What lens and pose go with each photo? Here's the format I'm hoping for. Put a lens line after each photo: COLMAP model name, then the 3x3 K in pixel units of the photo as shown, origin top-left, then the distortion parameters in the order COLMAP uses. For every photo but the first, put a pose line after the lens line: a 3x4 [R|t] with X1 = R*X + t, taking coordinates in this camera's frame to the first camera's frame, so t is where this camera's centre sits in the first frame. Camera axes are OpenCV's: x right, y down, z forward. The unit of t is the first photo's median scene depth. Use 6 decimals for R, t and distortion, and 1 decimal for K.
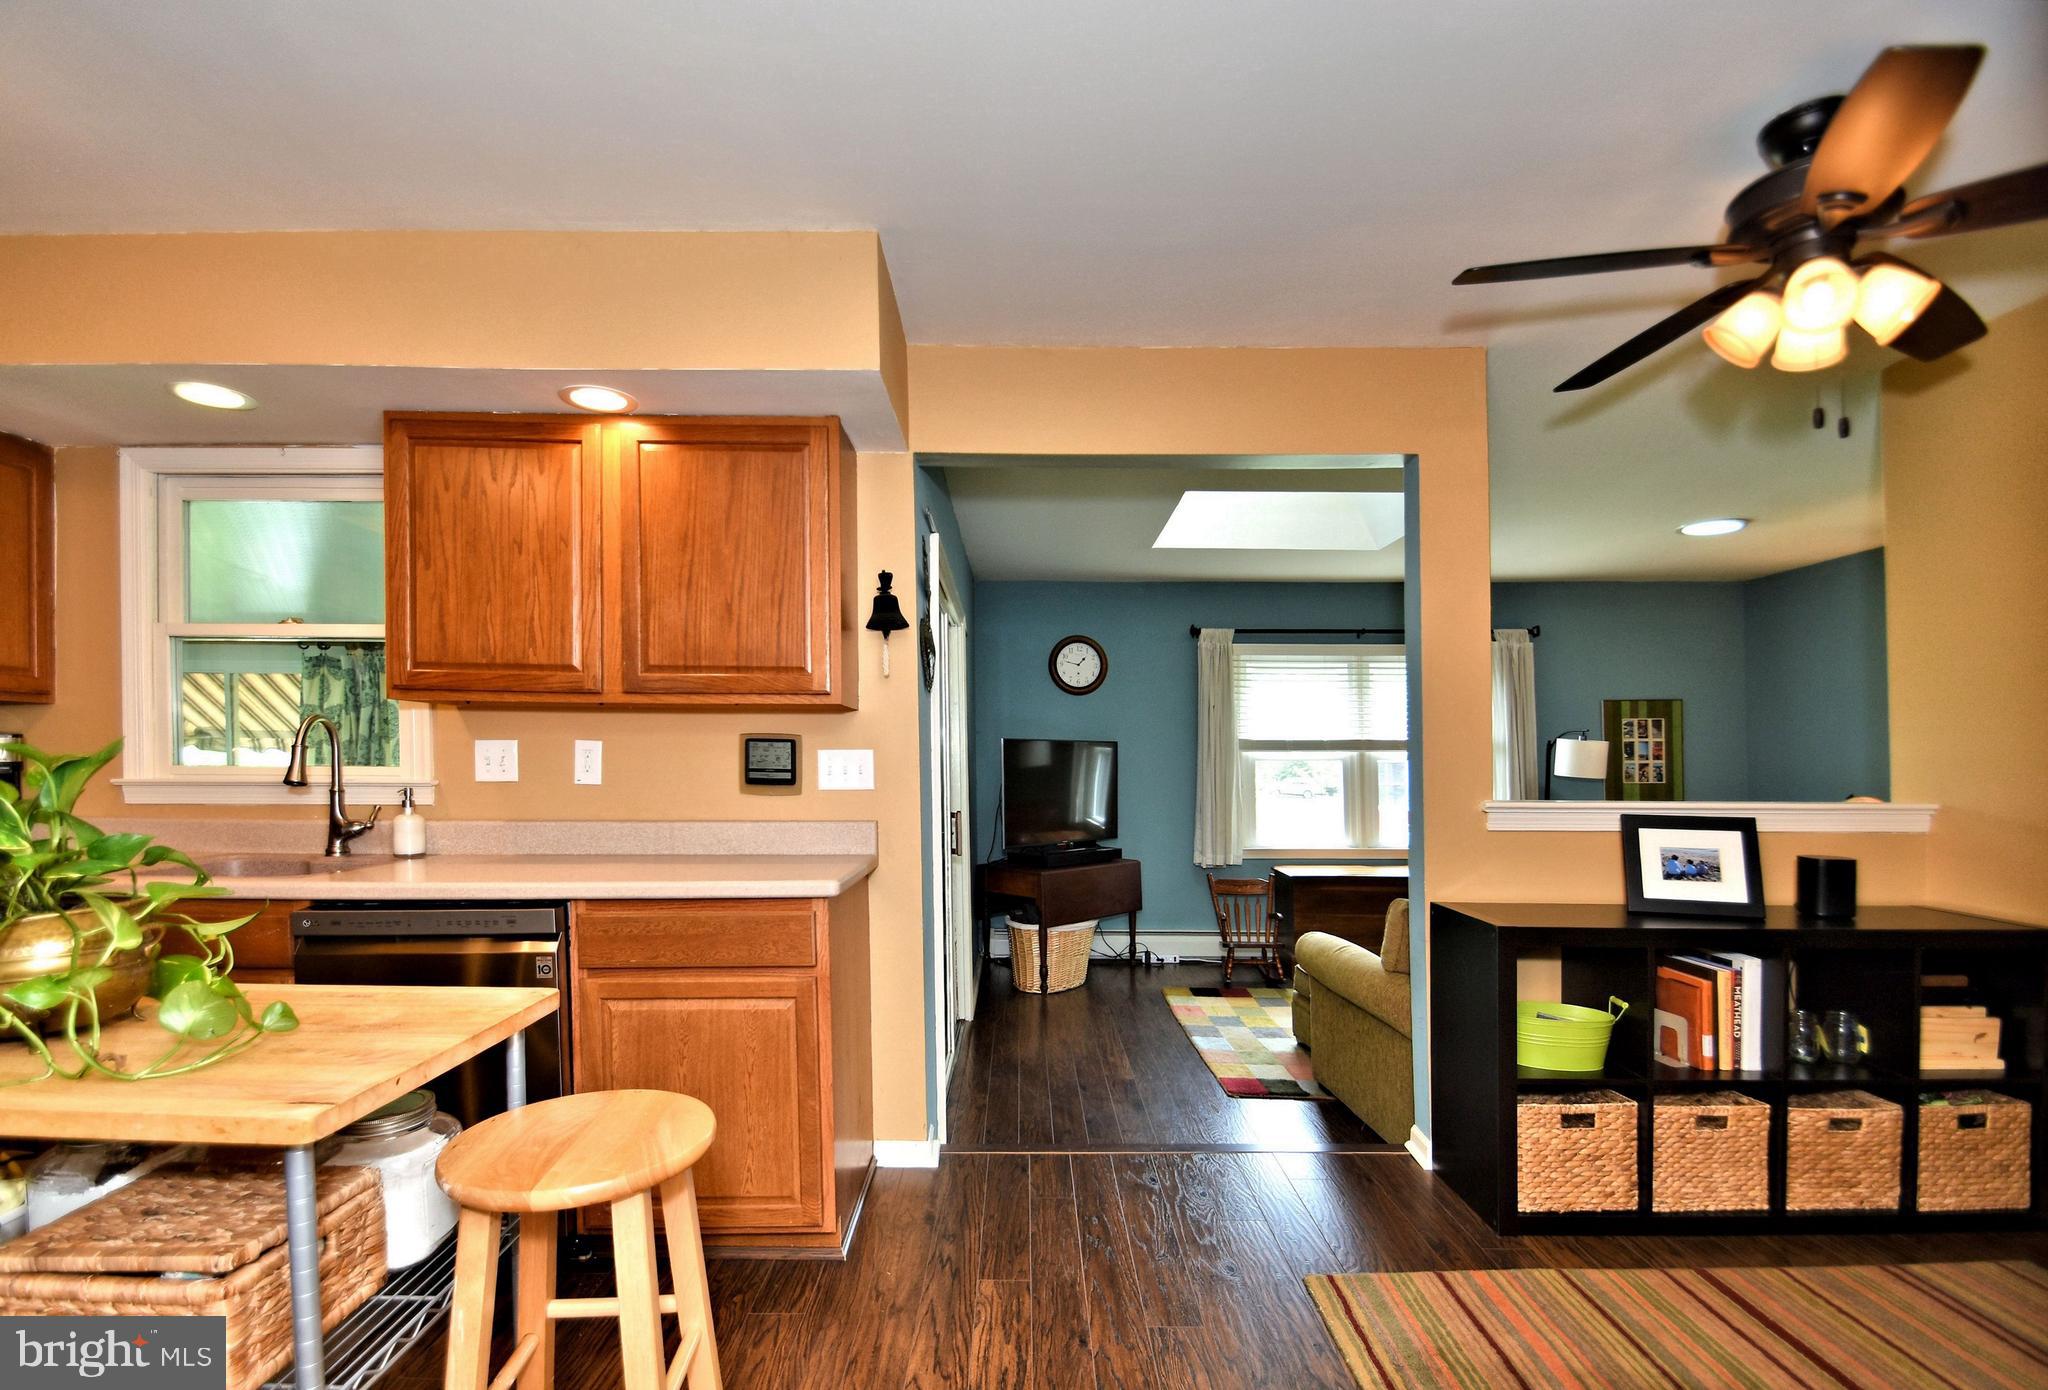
lens RADIAL K [[982.8, 0, 1026.3], [0, 982.8, 793.5], [0, 0, 1]] dist [0.001799, -0.000026]
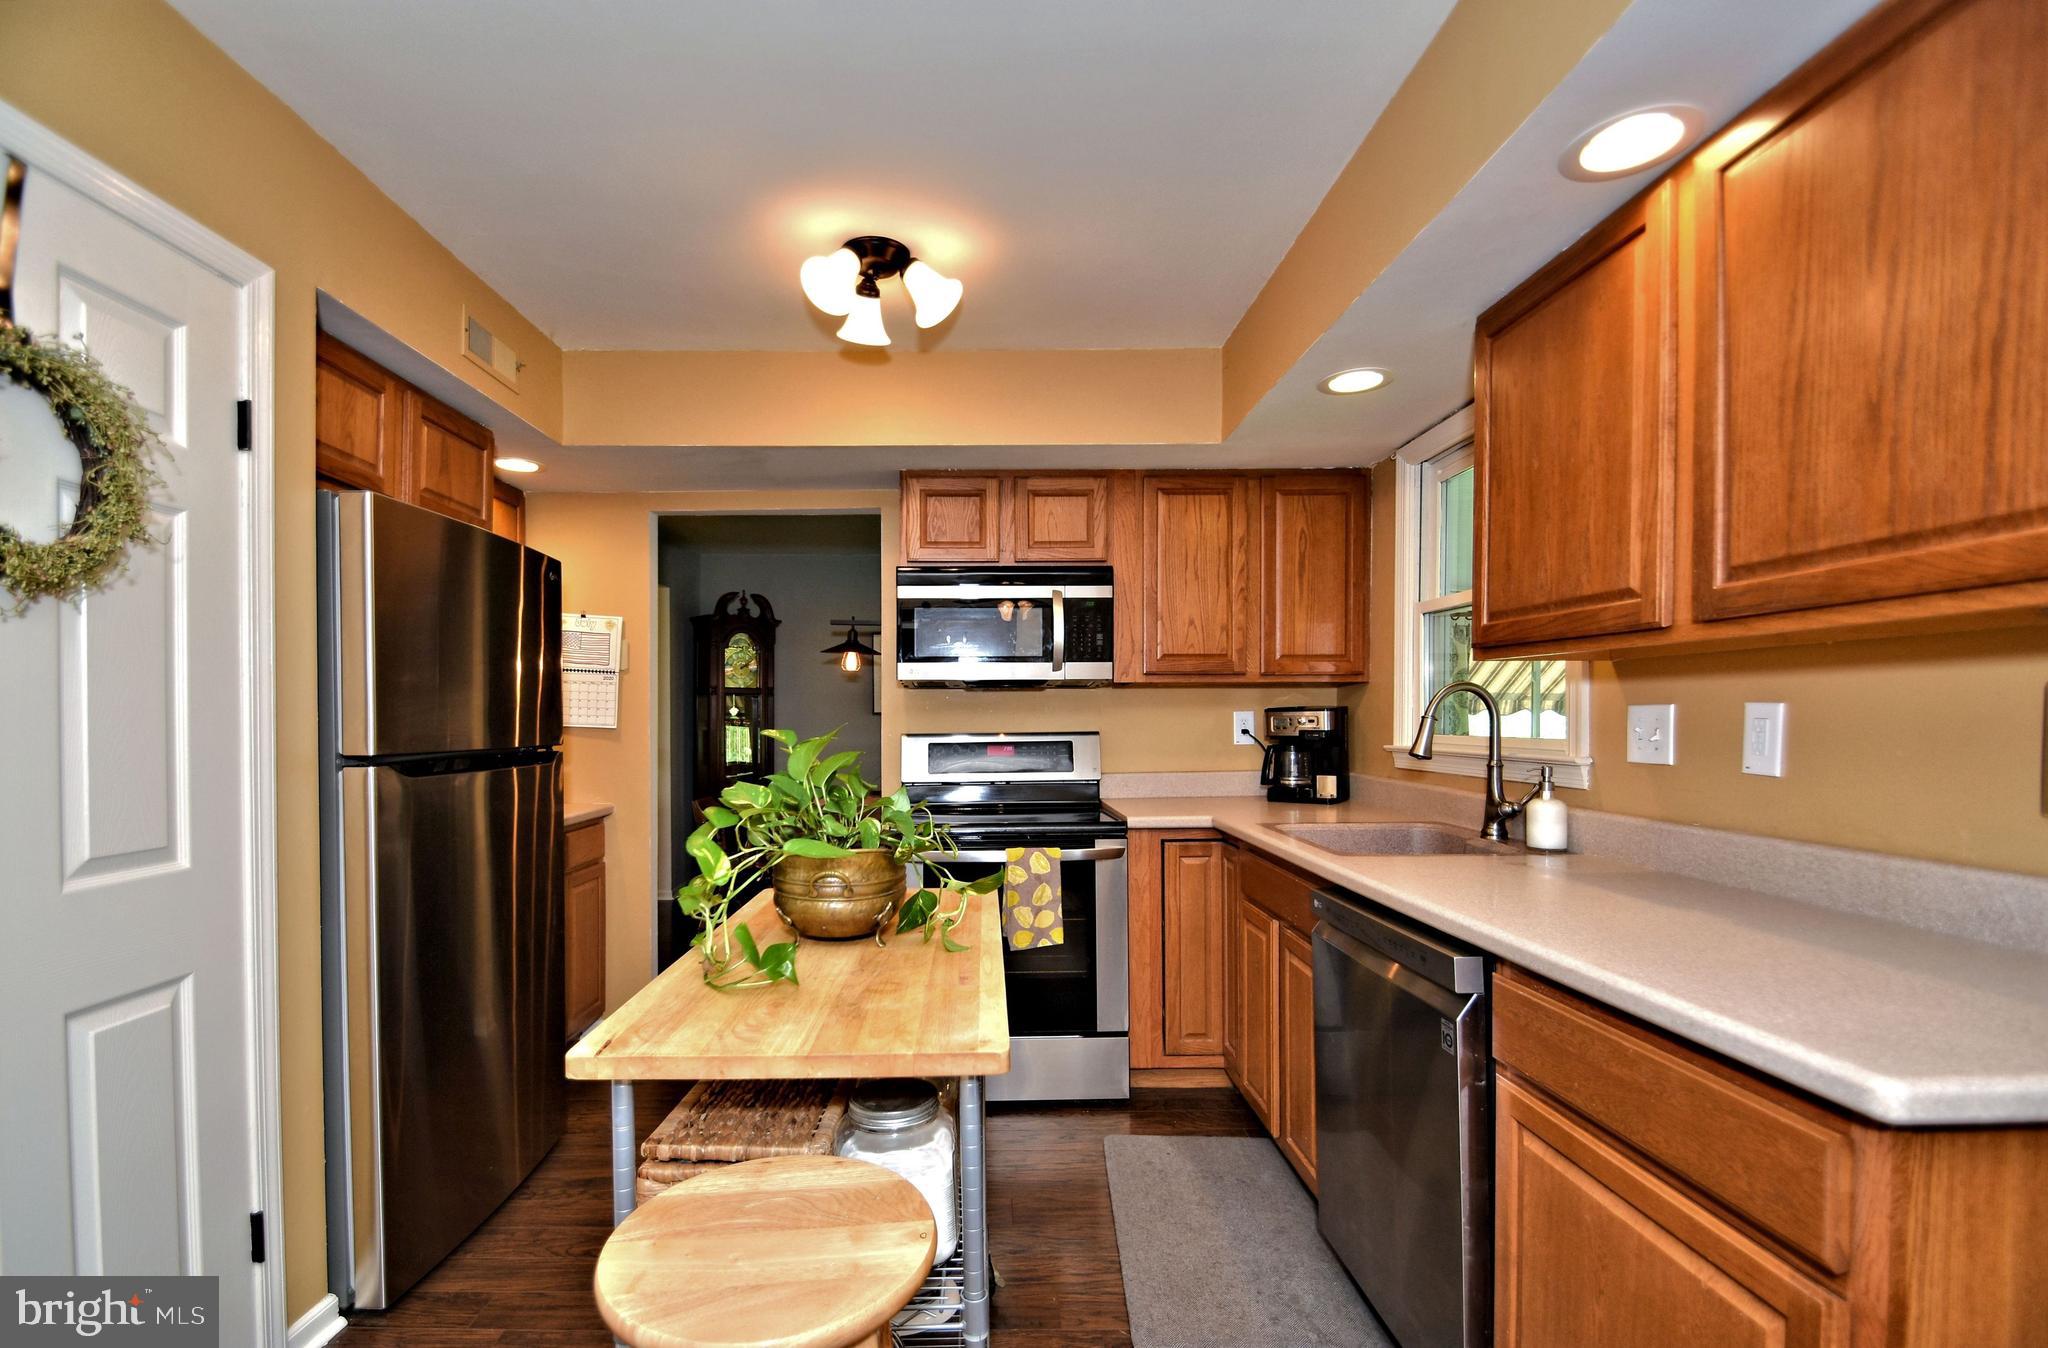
lens RADIAL K [[902.1, 0, 1019.6], [0, 902.1, 740.4], [0, 0, 1]] dist [-0.000587, -0.000260]
pose [[-0.017723, 0.022630, -0.999587, 0.134021], [-0.025656, 0.999404, 0.023081, -0.035234], [0.999514, 0.026054, -0.017132, 0.619447]]
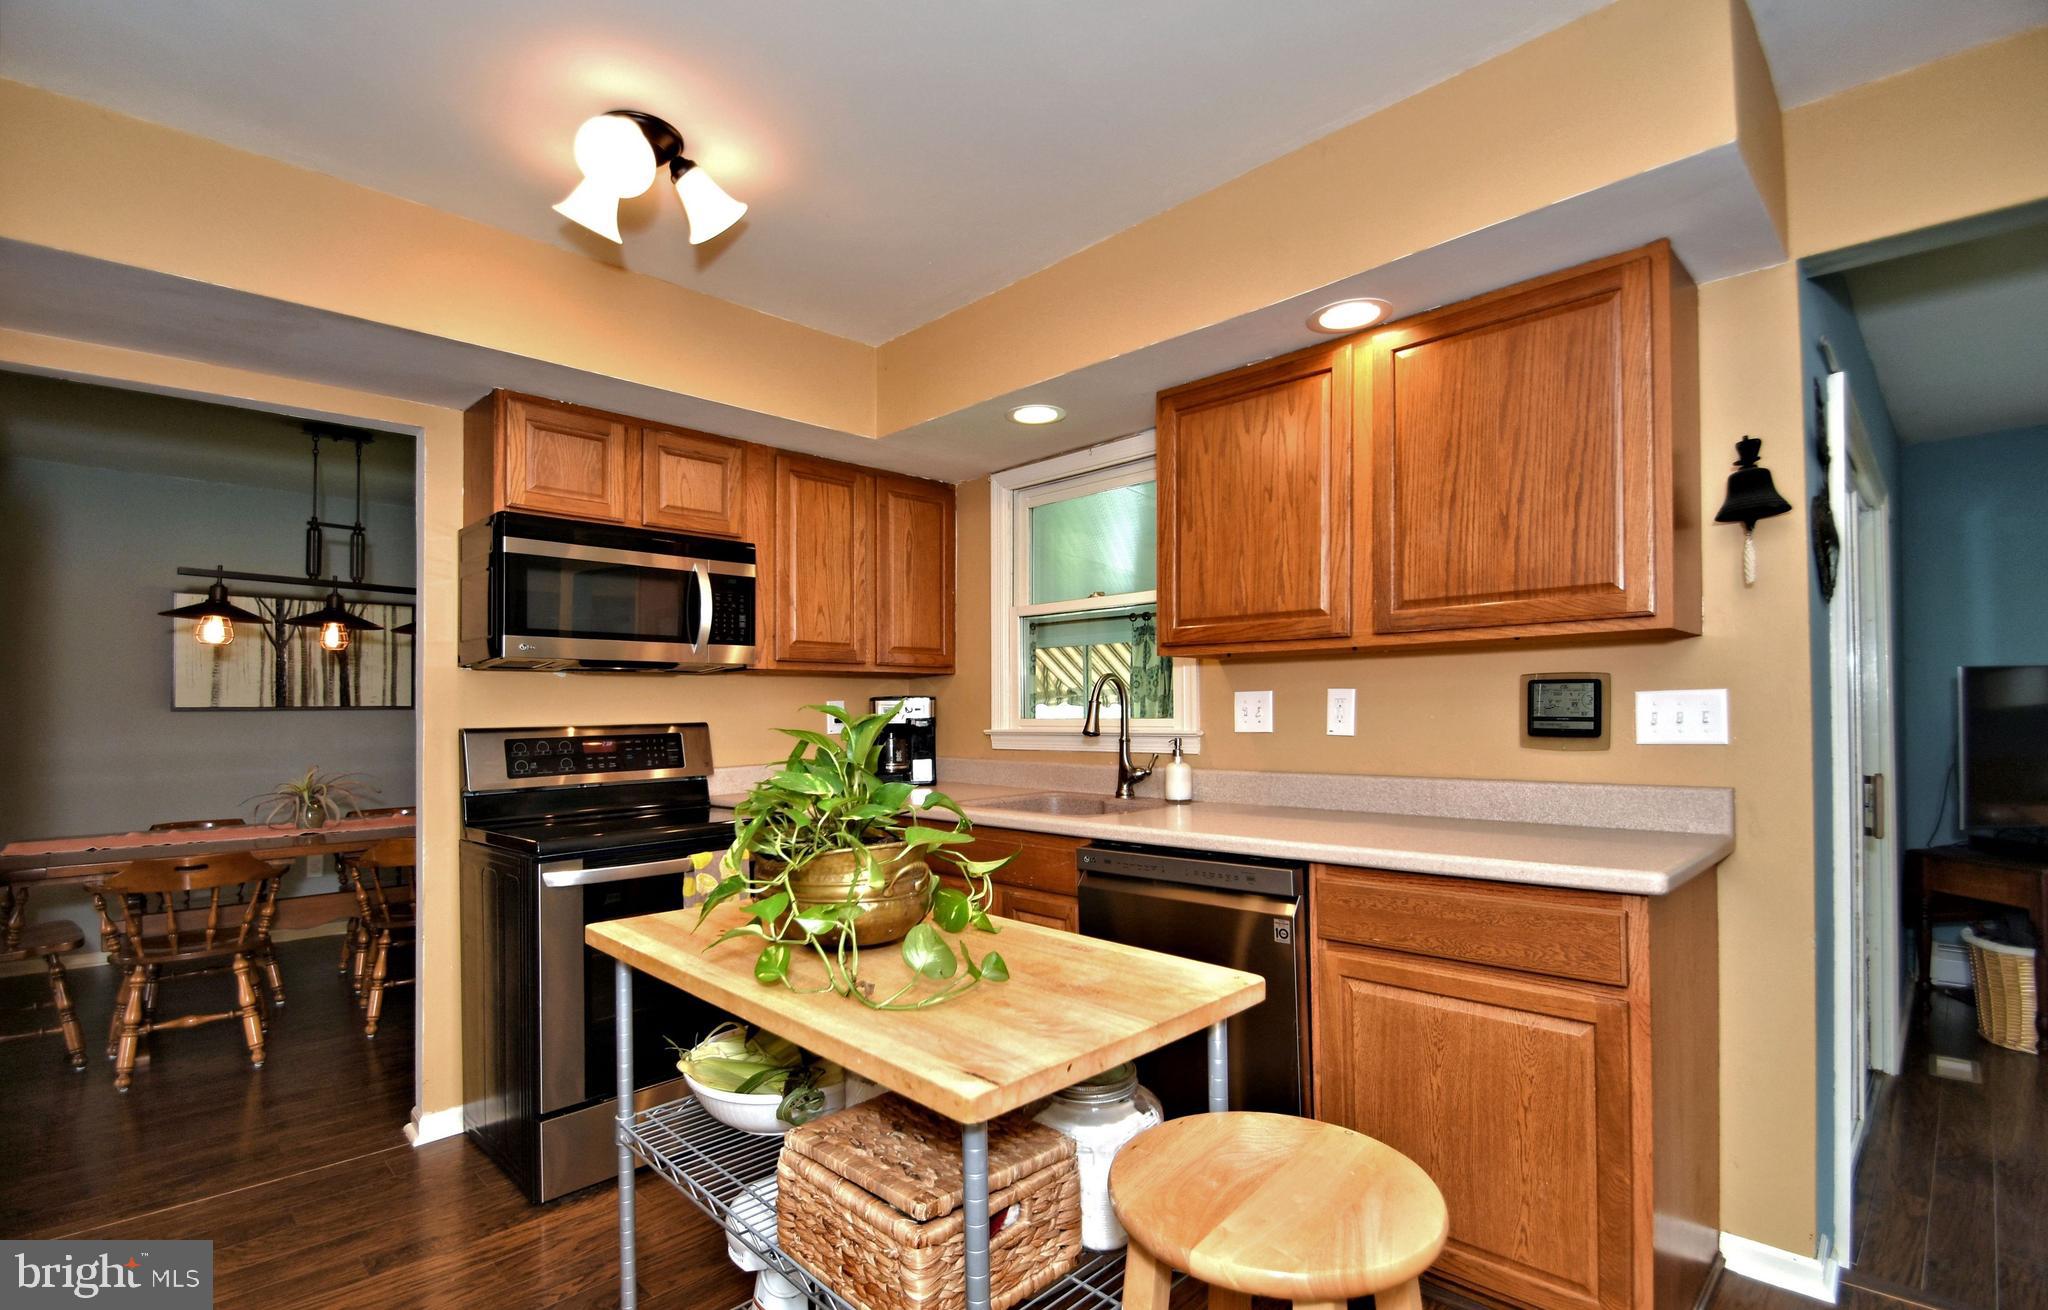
lens RADIAL K [[925.4, 0, 968.3], [0, 925.4, 732.6], [0, 0, 1]] dist [0.002969, -0.011235]
pose [[0.668412, 0.003235, -0.743784, -0.029276], [-0.008947, 0.999953, -0.003691, -0.006418], [0.743737, 0.009122, 0.668410, 0.161878]]
